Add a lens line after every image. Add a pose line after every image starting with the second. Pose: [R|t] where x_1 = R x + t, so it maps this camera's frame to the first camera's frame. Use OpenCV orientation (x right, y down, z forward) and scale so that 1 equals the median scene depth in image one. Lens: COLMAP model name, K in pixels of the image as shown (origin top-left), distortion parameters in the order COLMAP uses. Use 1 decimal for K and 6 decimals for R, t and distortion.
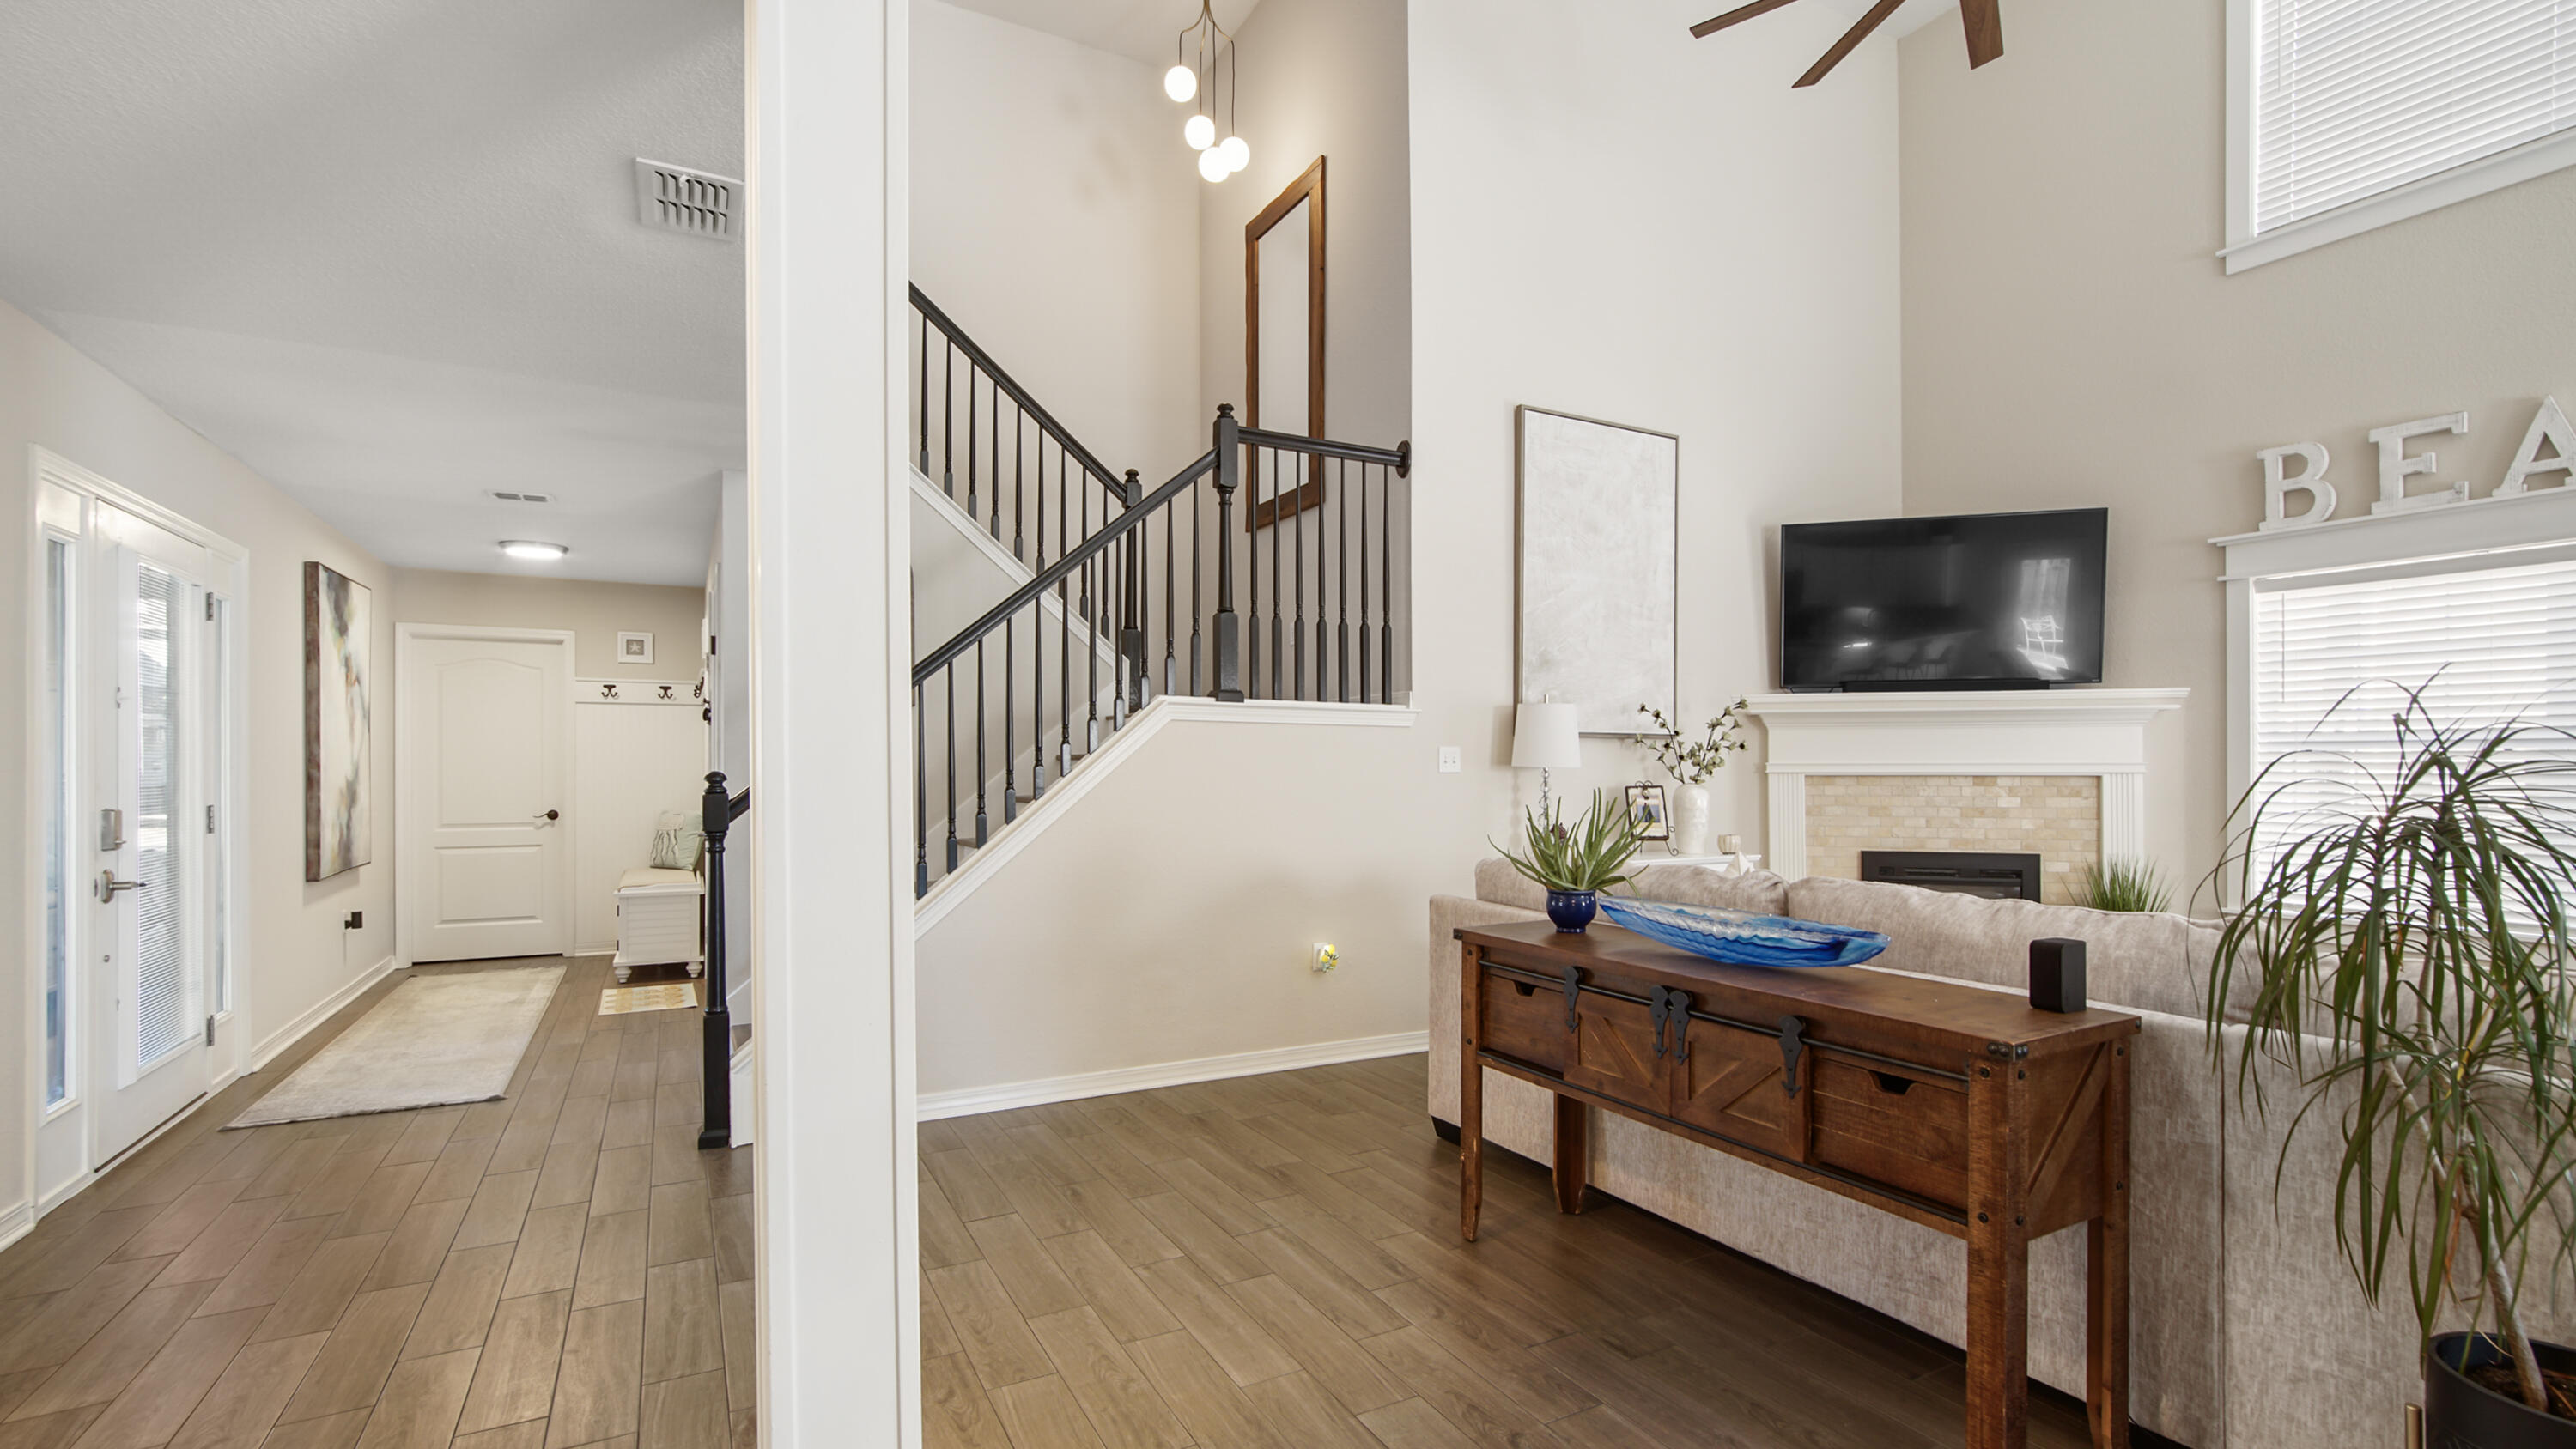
lens RADIAL K [[1138.9, 0, 1269.8], [0, 1138.9, 765.0], [0, 0, 1]] dist [-0.014213, 0.005523]
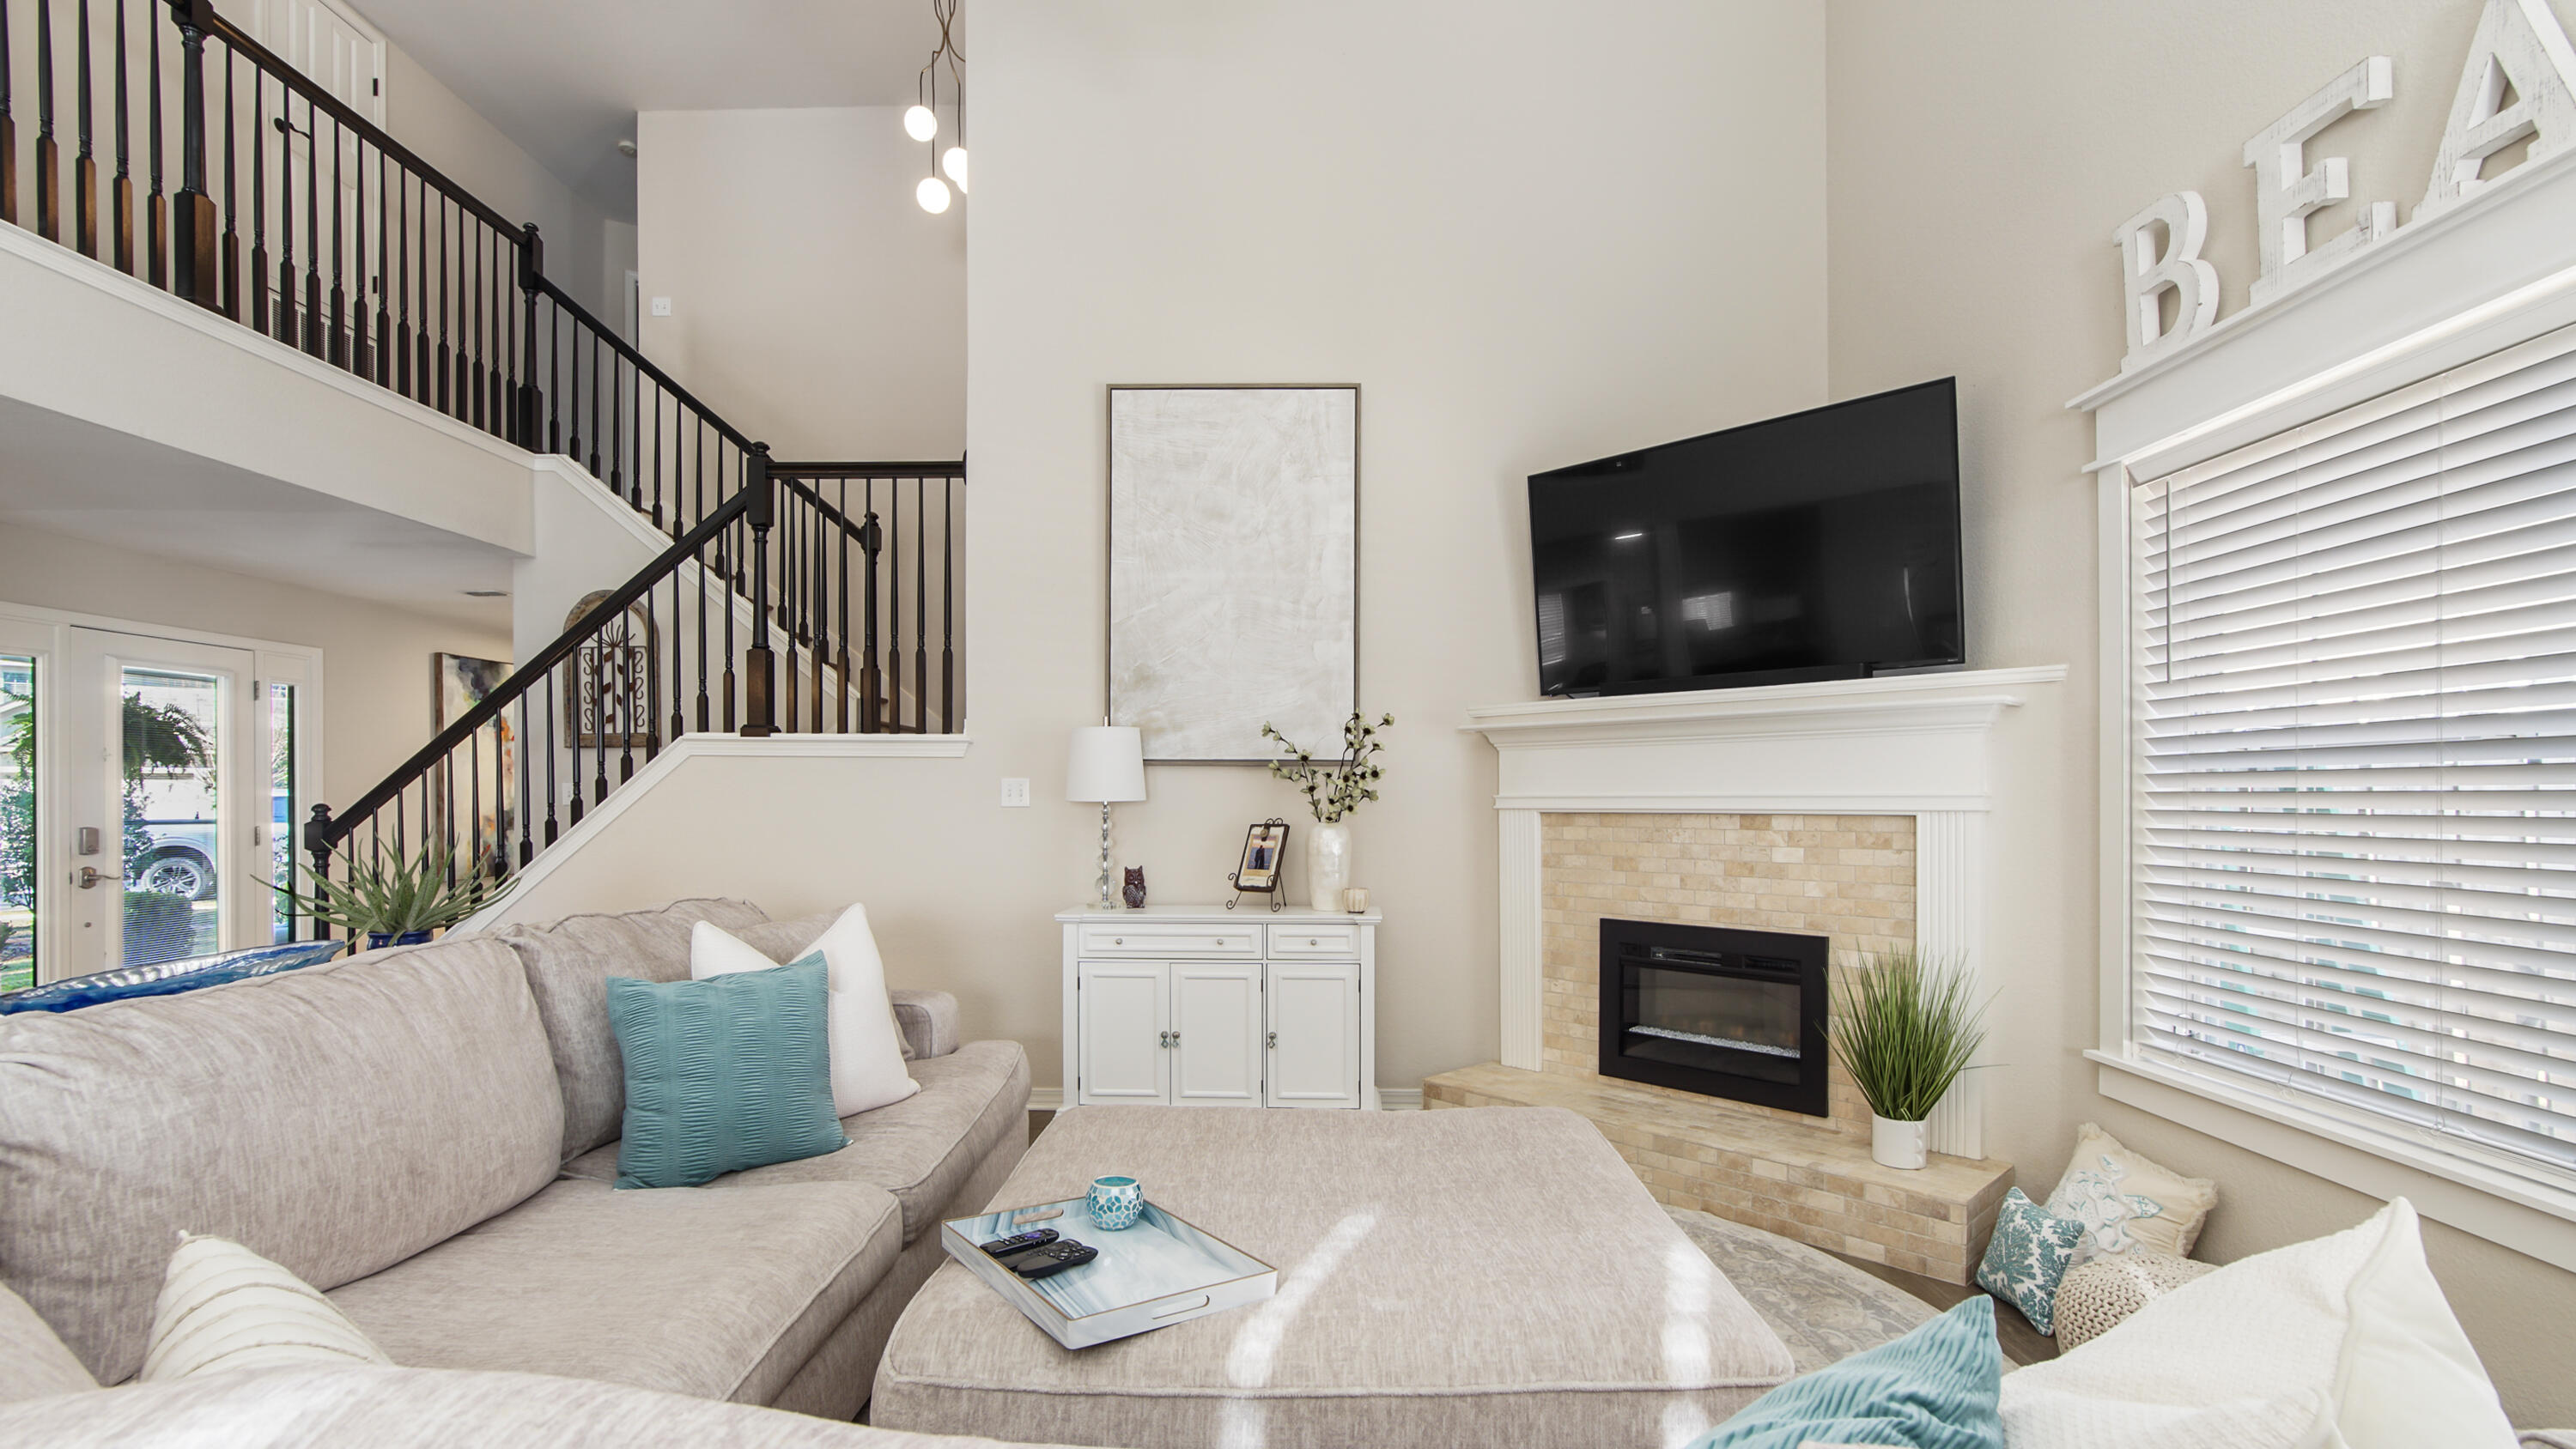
lens RADIAL K [[1138.9, 0, 1283.3], [0, 1138.9, 809.4], [0, 0, 1]] dist [-0.014213, 0.005523]
pose [[0.870450, 0.004279, -0.492239, 0.732554], [-0.000072, 0.999963, 0.008565, 0.001052], [0.492257, -0.007420, 0.870418, 0.292412]]
